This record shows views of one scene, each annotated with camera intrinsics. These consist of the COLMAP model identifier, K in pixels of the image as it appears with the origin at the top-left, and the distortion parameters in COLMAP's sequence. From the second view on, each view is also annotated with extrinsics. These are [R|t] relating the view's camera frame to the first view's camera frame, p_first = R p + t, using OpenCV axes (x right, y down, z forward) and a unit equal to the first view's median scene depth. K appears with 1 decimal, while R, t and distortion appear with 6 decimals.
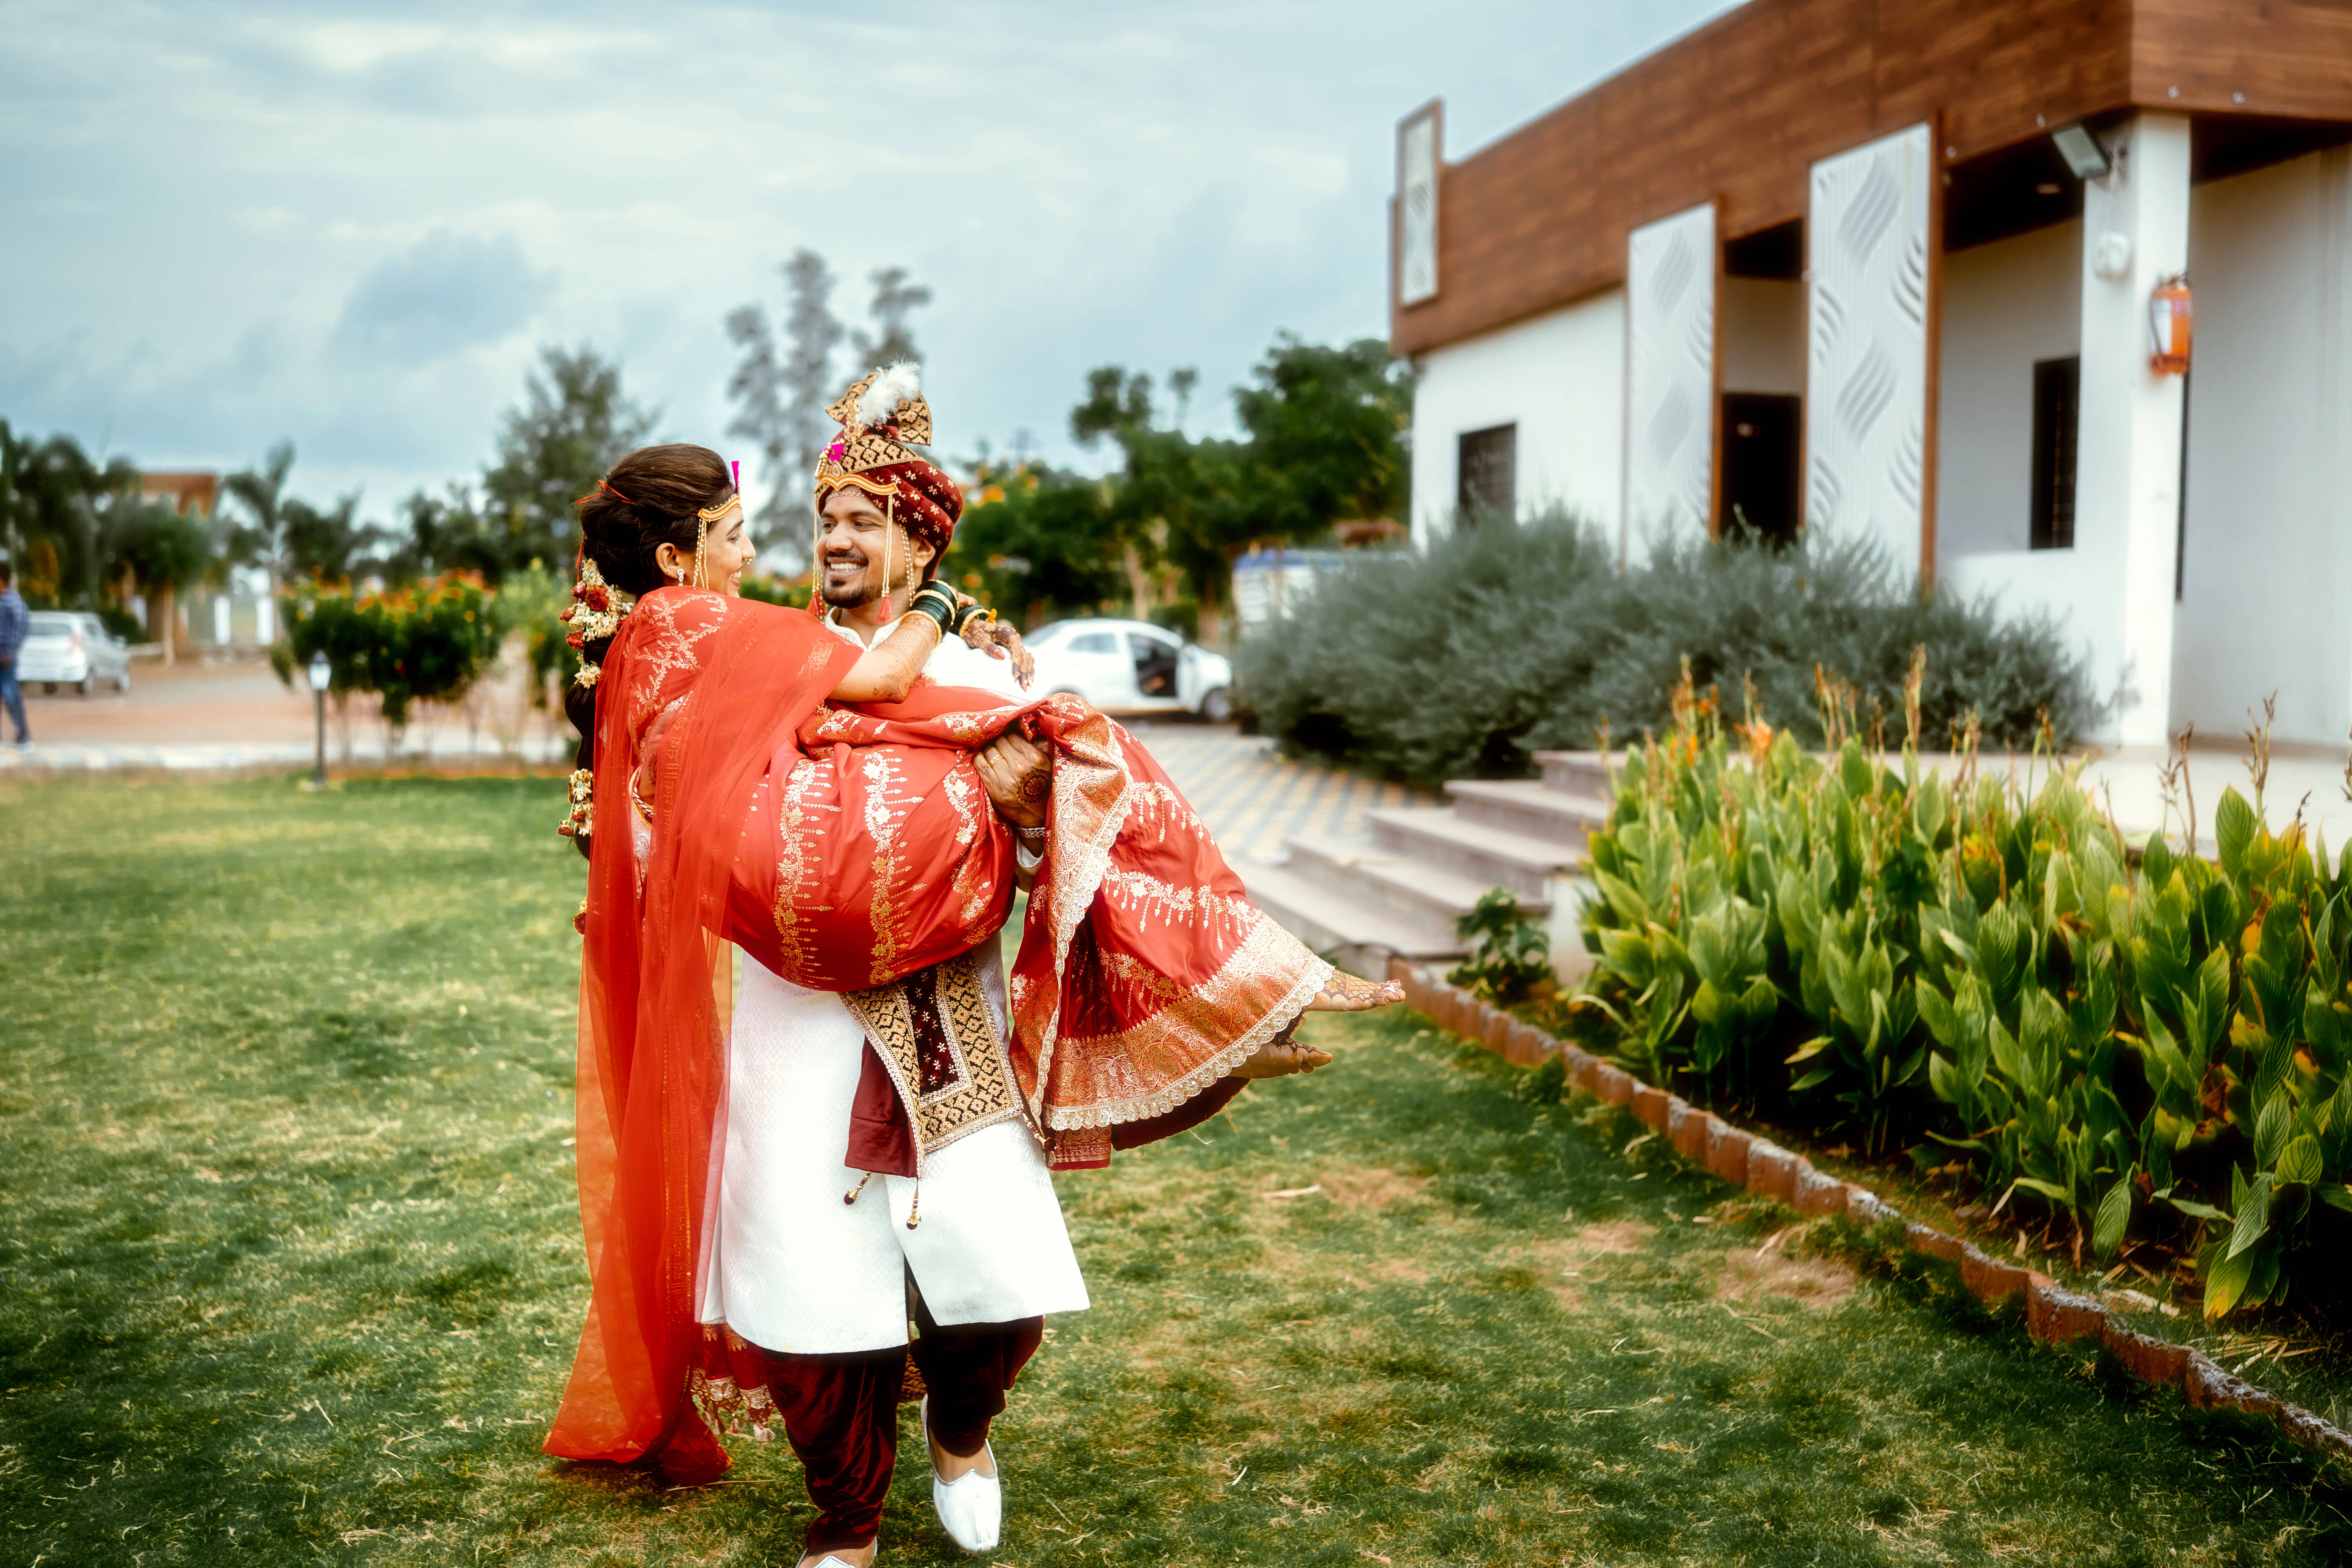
lens RADIAL K [[2273.8, 0, 1147.8], [0, 2273.8, 786.0], [0, 0, 1]] dist [-0.190982, 0.222928]
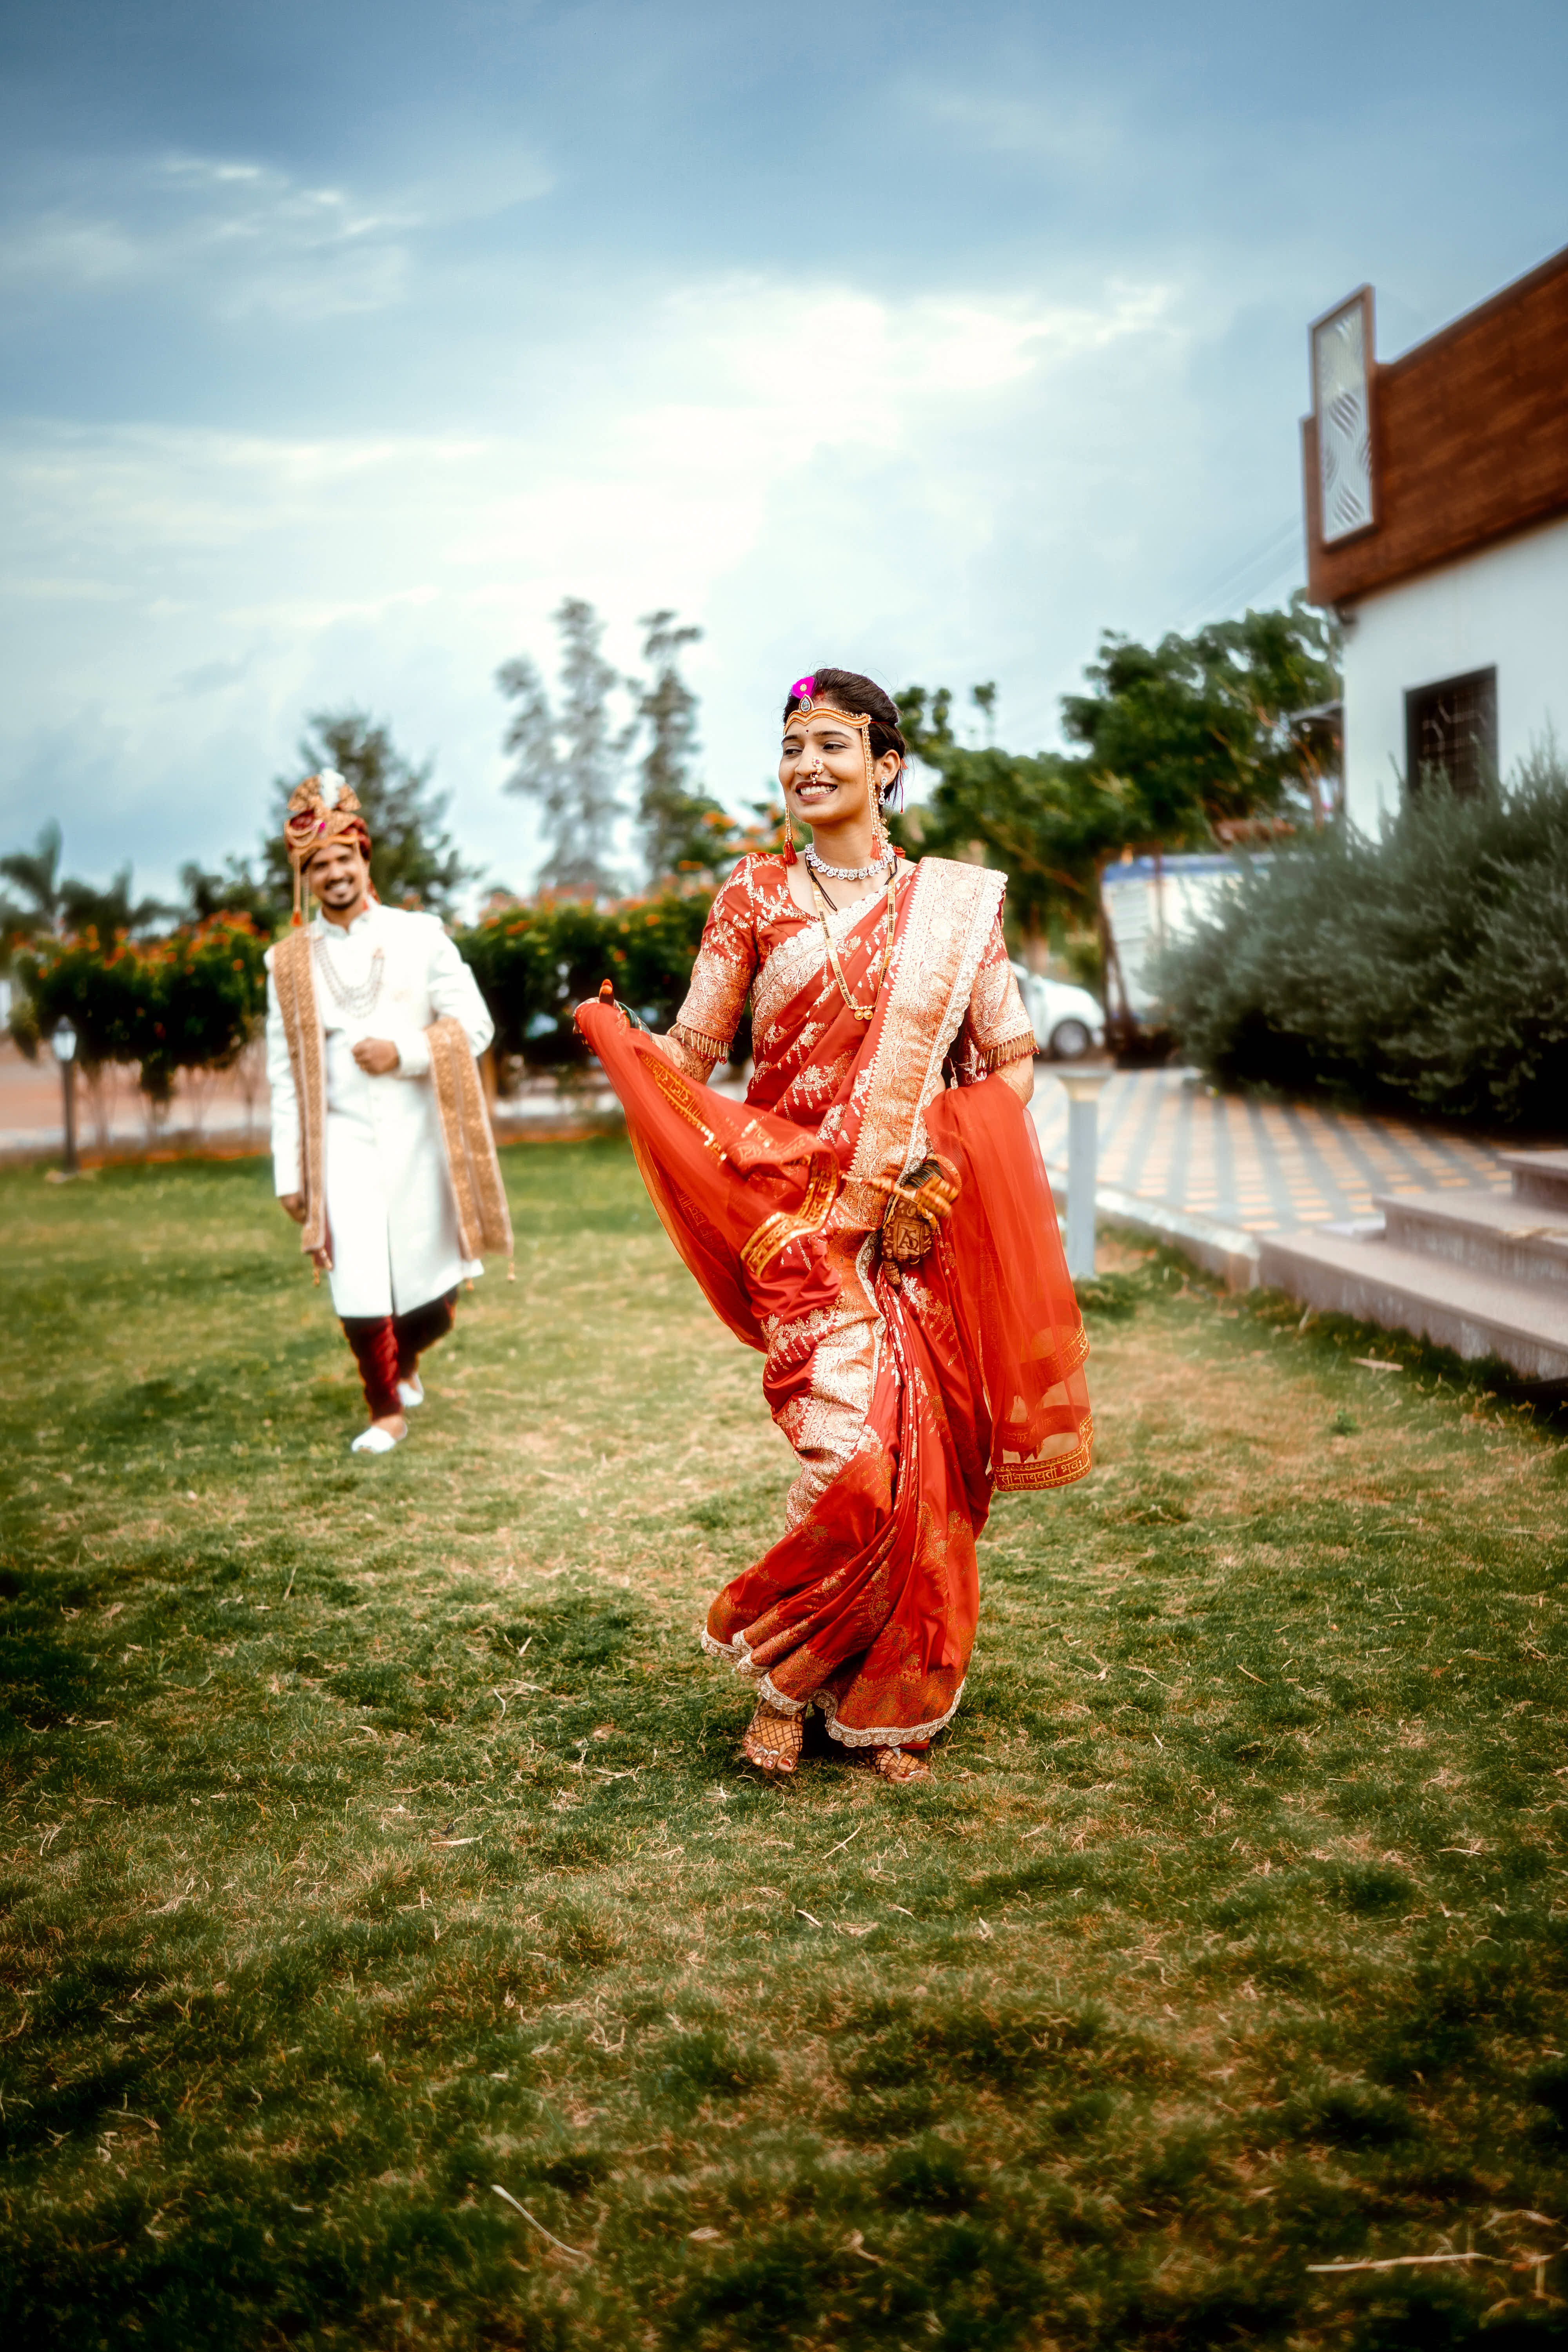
lens RADIAL K [[2253.6, 0, 774.8], [0, 2253.6, 1228.2], [0, 0, 1]] dist [-0.203585, 0.261098]
pose [[0.996552, -0.041022, -0.072127, -0.085165], [0.043991, 0.998228, 0.040074, -0.003798], [0.070355, -0.043109, 0.996590, 0.328113]]
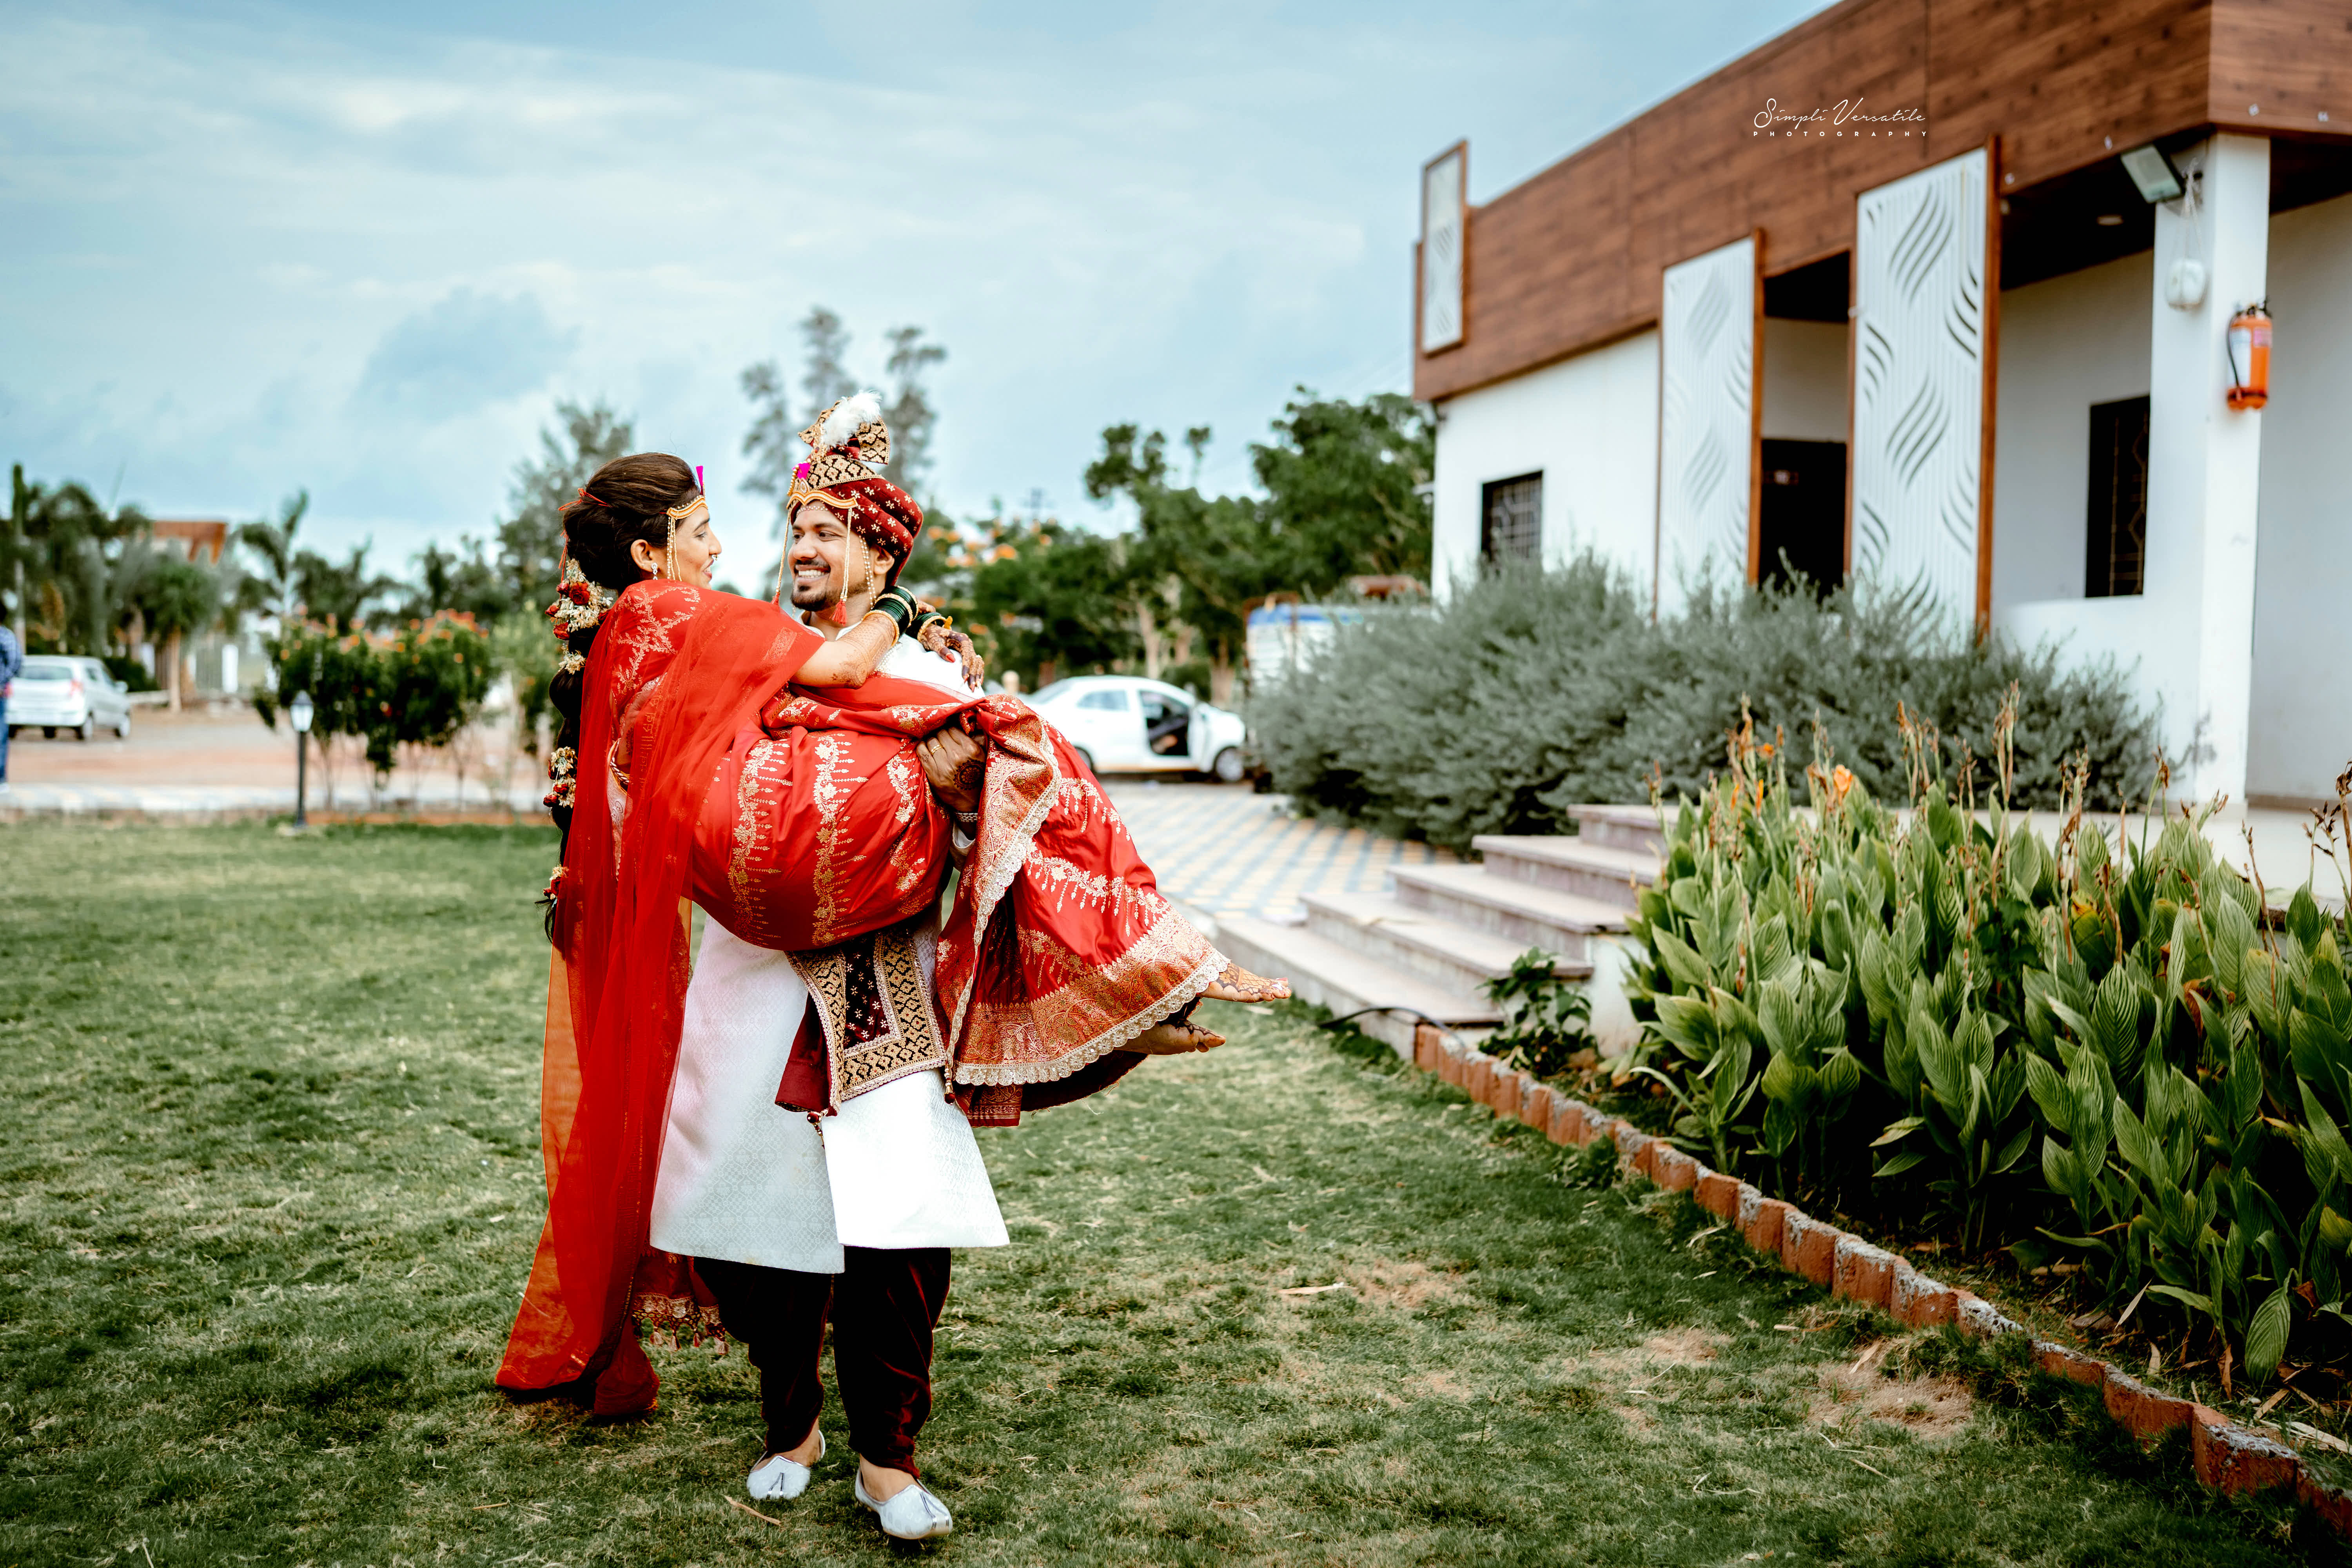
lens RADIAL K [[2268.2, 0, 1151.1], [0, 2268.2, 785.7], [0, 0, 1]] dist [-0.195971, 0.229354]
pose [[0.999925, 0.011662, -0.003703, 0.001122], [-0.011762, 0.999533, -0.028196, 0.005555], [0.003373, 0.028237, 0.999596, 0.070545]]
